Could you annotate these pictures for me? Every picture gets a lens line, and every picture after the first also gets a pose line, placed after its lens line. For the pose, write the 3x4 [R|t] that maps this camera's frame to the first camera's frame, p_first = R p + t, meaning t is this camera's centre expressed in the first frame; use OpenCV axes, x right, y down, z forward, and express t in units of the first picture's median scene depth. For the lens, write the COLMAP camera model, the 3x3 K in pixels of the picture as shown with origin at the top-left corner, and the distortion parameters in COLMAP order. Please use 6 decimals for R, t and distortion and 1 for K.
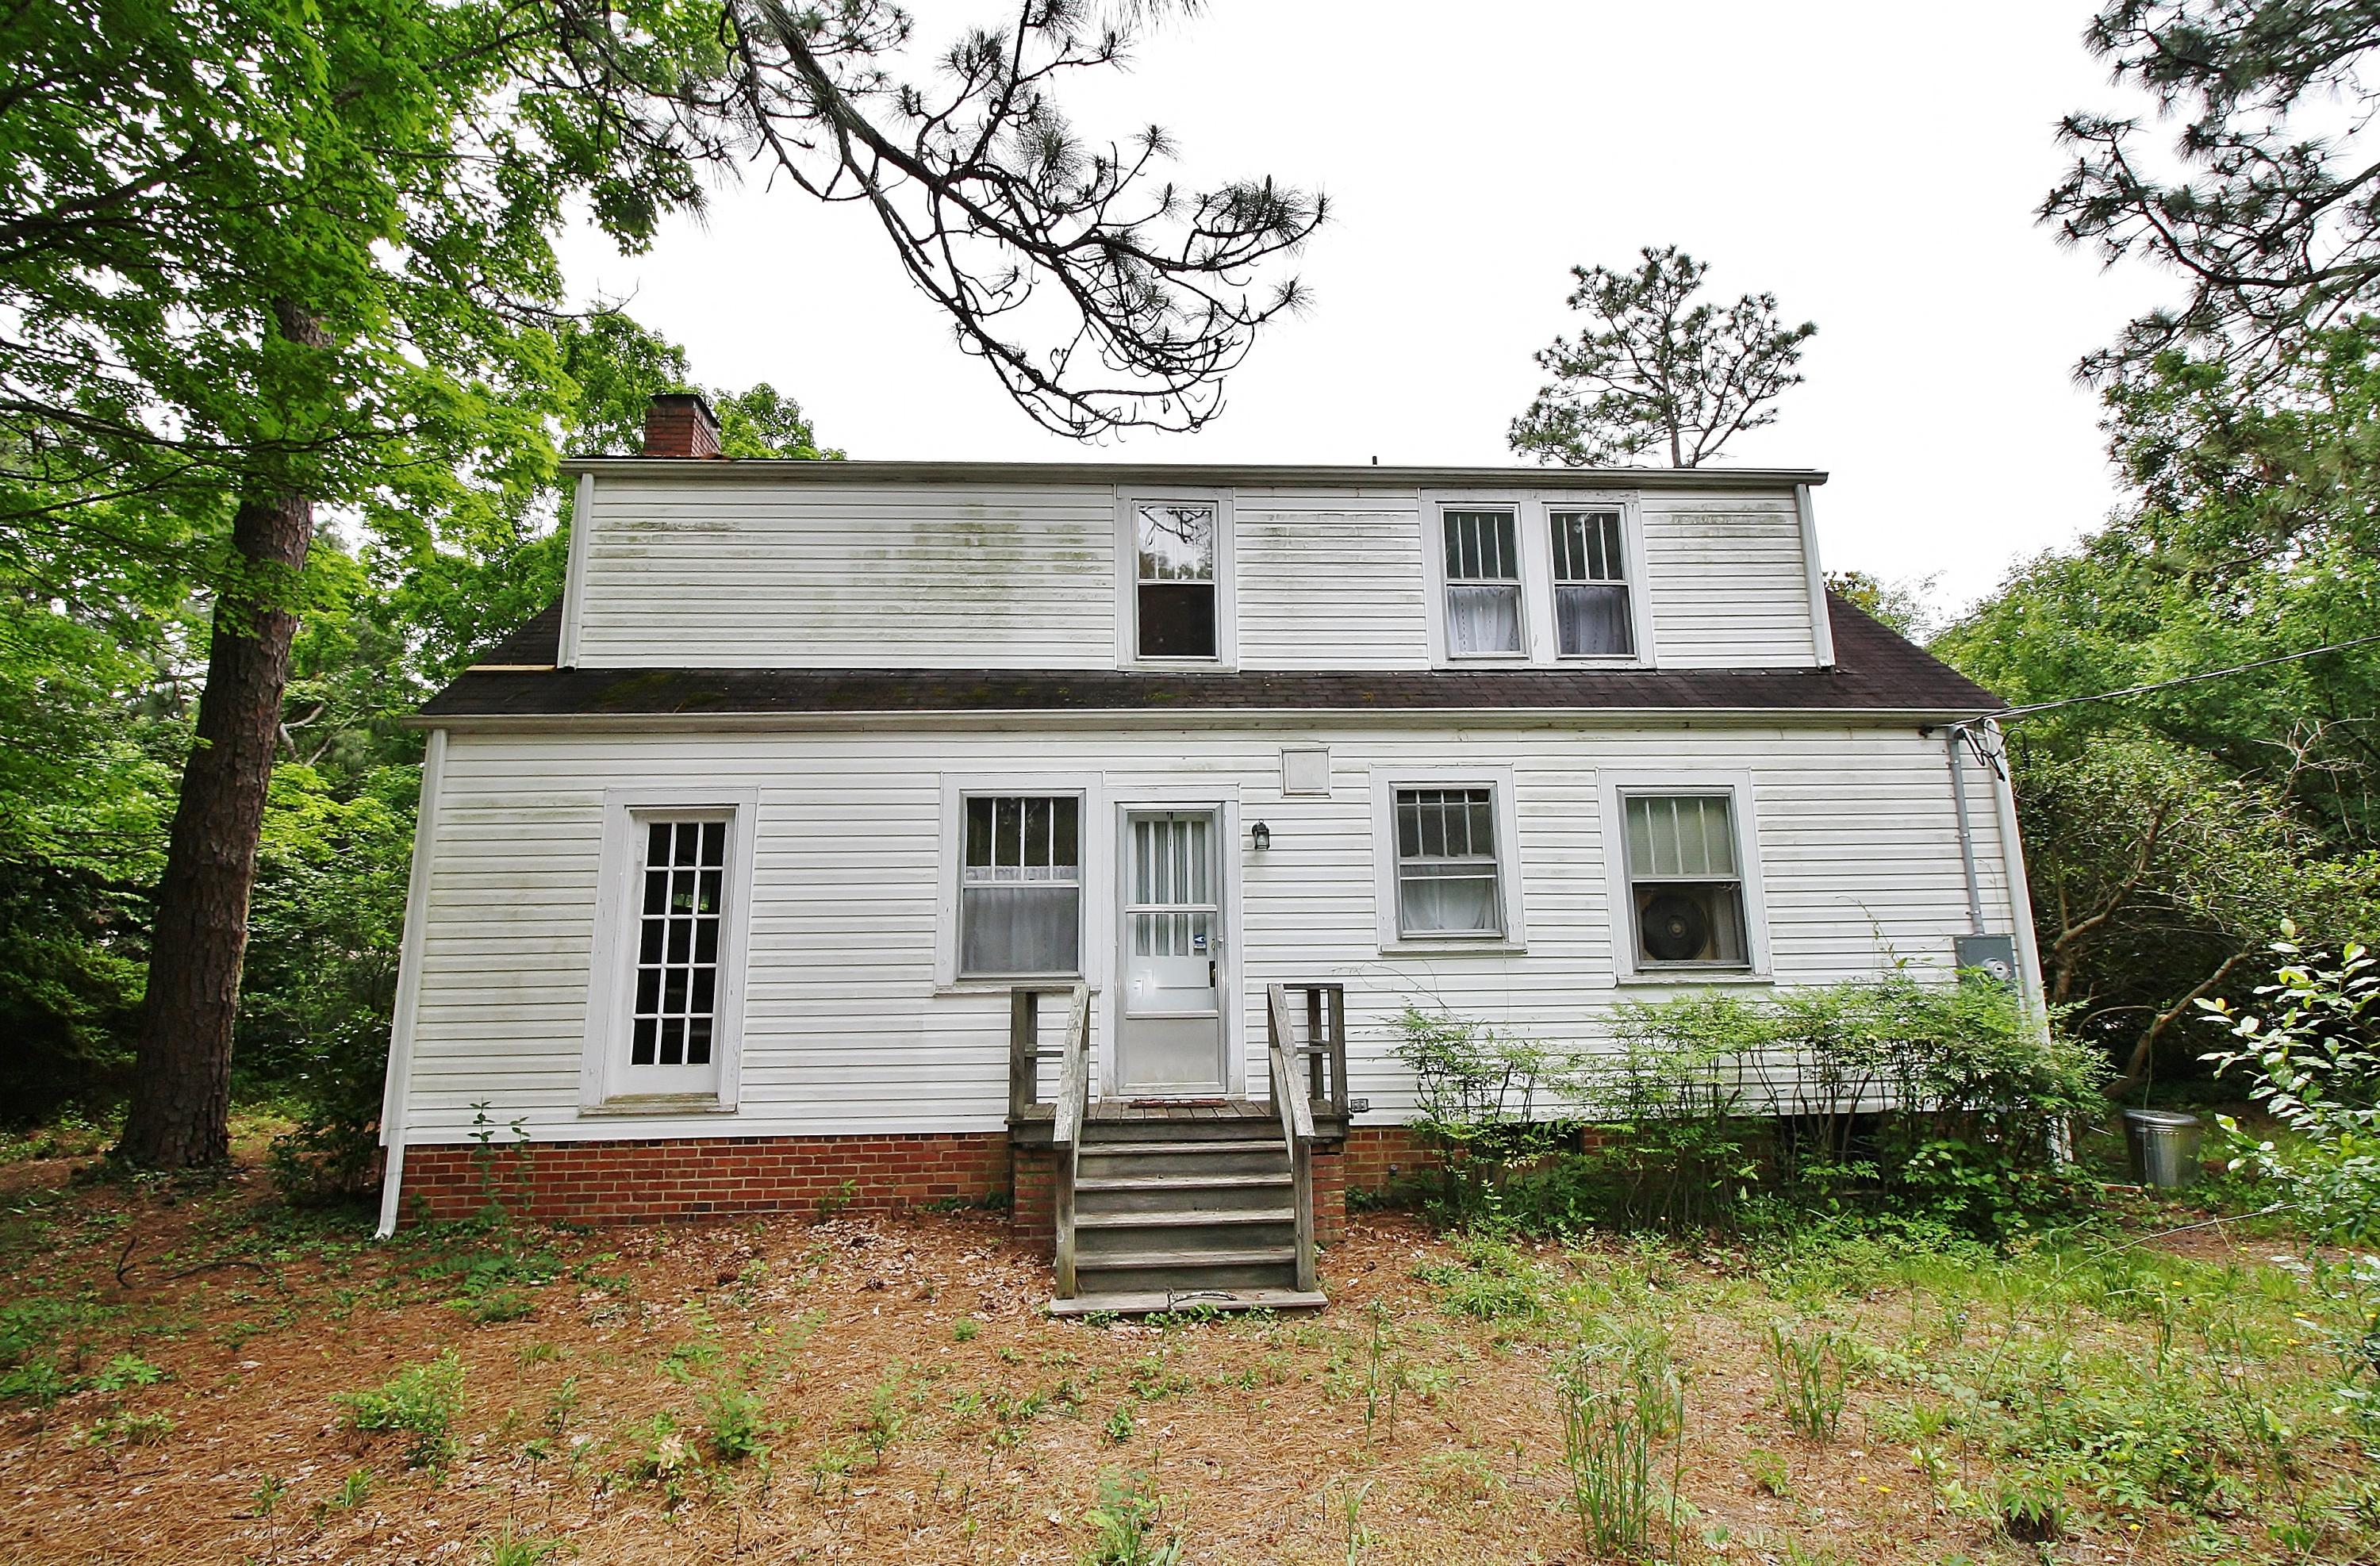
lens RADIAL K [[1129.2, 0, 1202.1], [0, 1129.2, 788.0], [0, 0, 1]] dist [-0.000060, -0.013948]
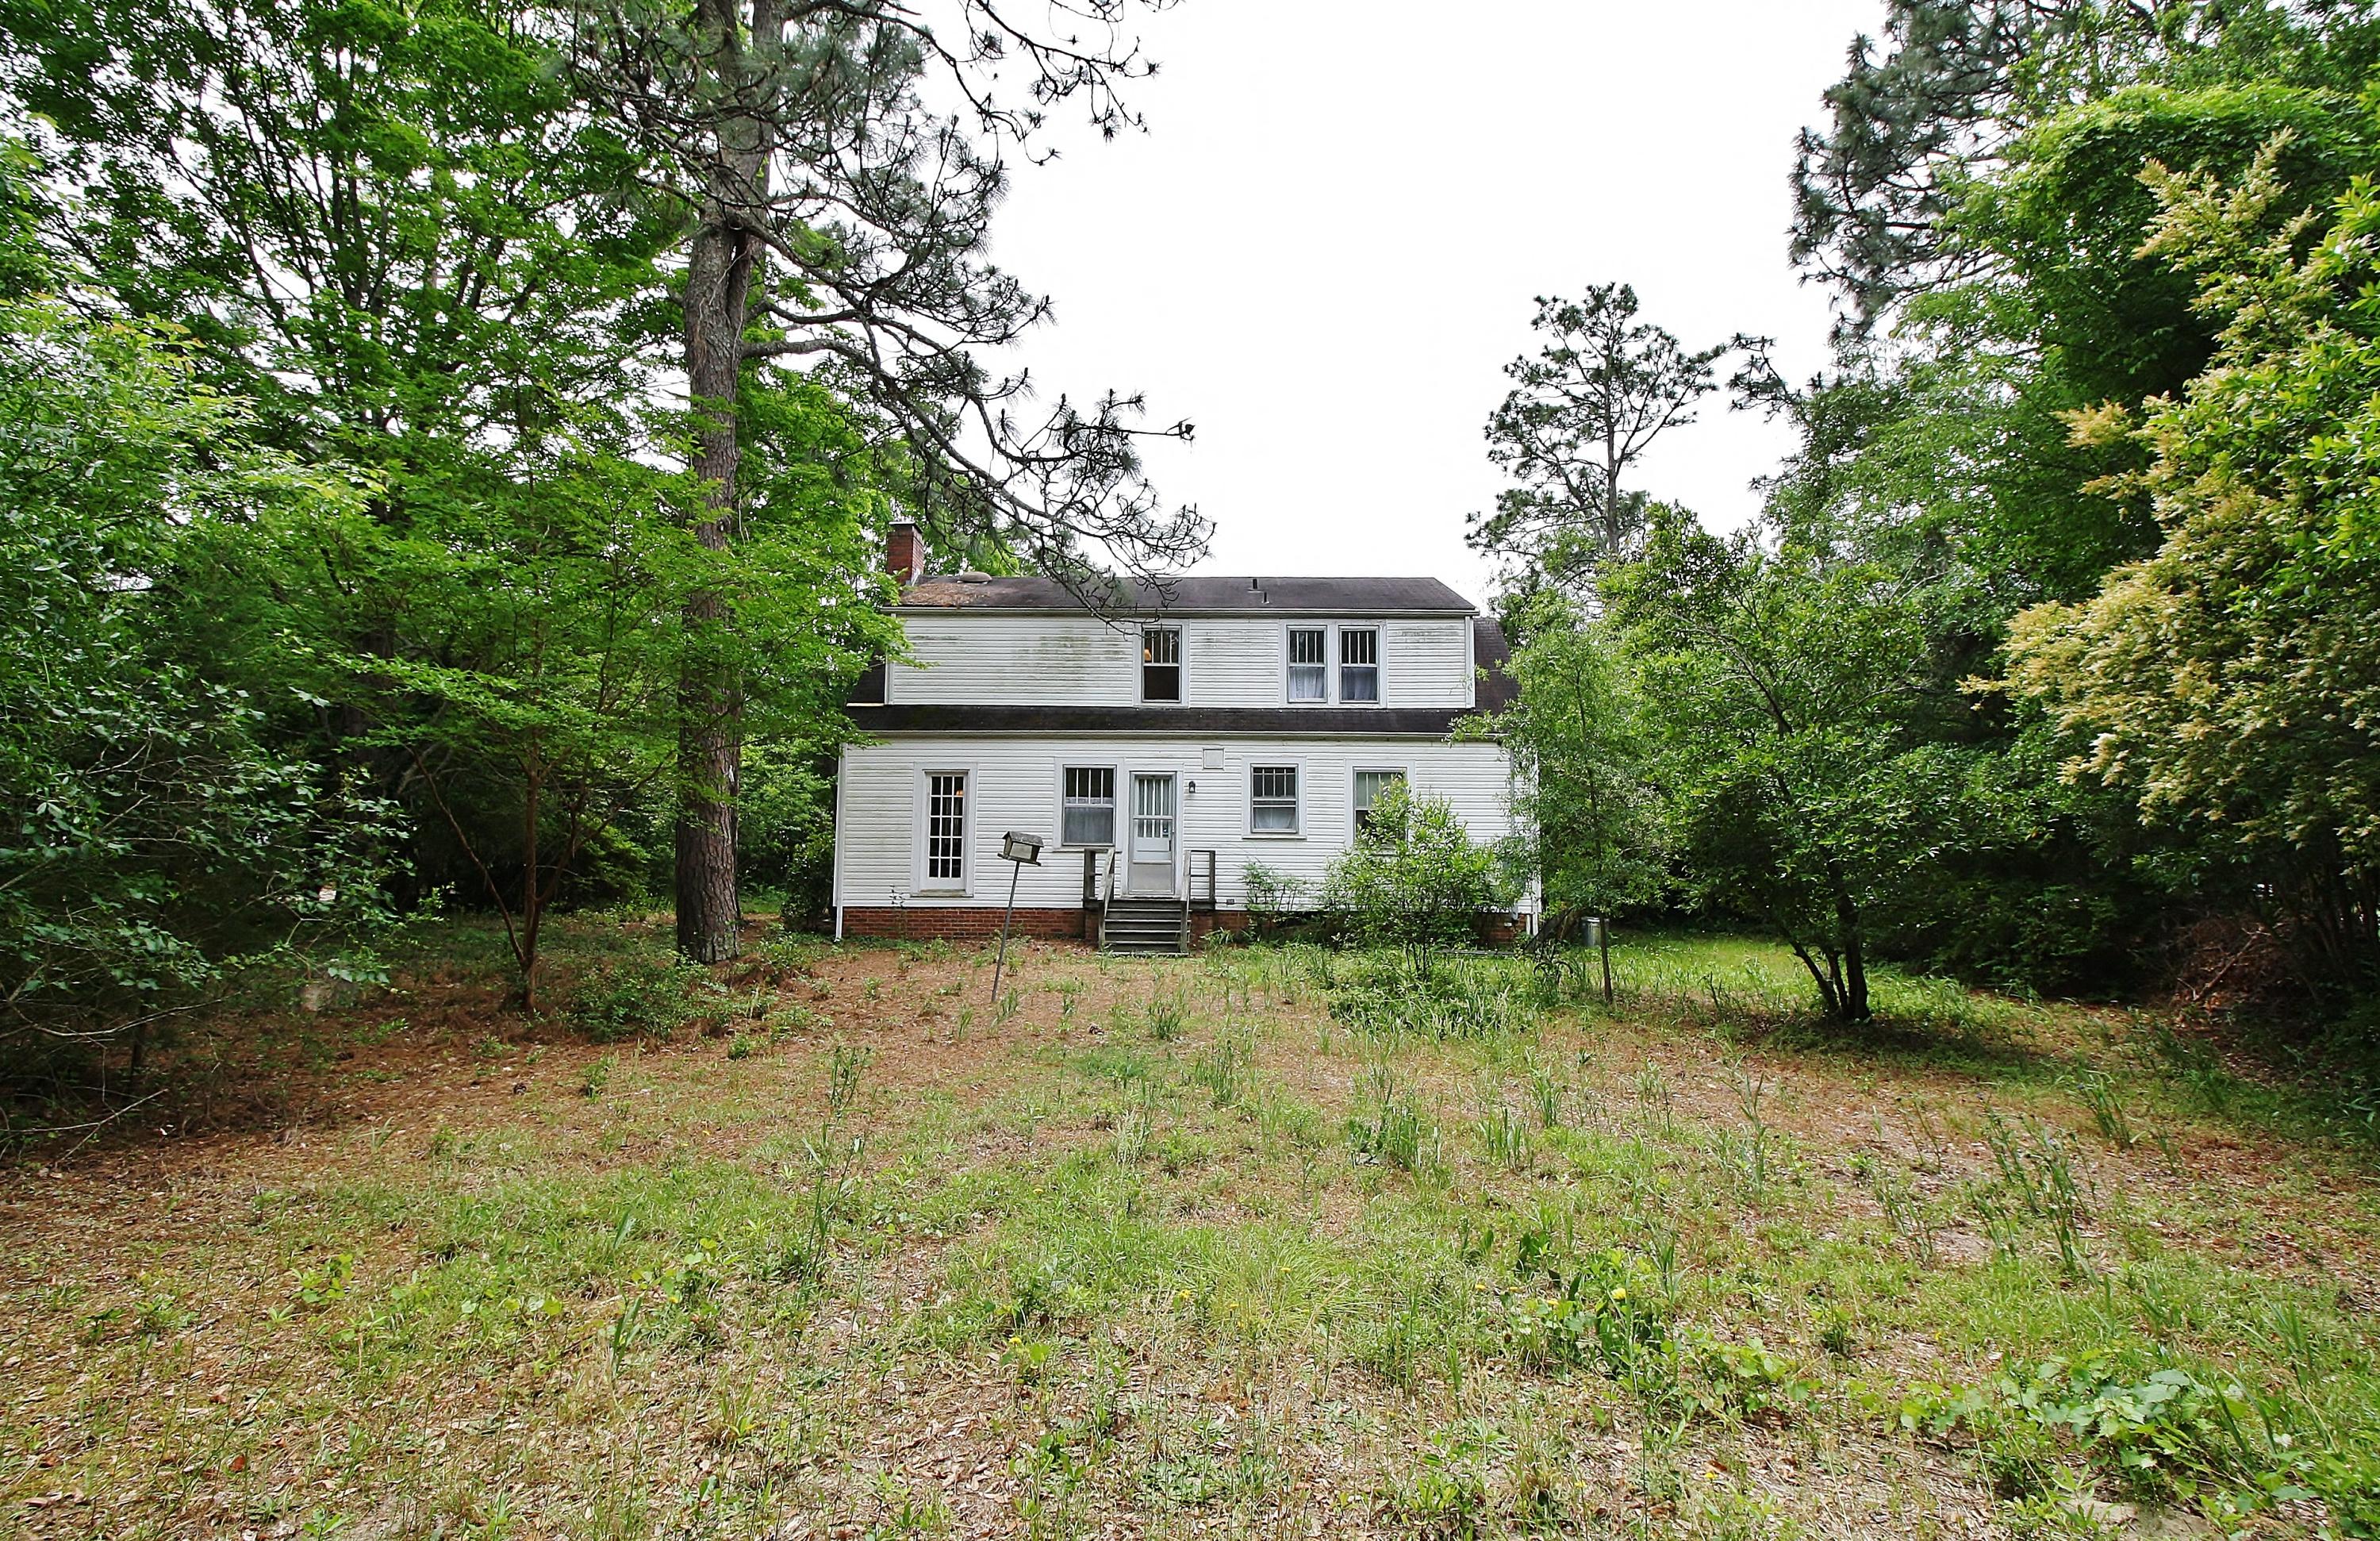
lens RADIAL K [[1144.0, 0, 1198.8], [0, 1144.0, 770.5], [0, 0, 1]] dist [0.000144, -0.013910]
pose [[0.996784, 0.018996, -0.077855, 0.242489], [-0.011277, 0.995081, 0.098419, -0.216892], [0.079342, -0.097225, 0.992095, -1.287467]]
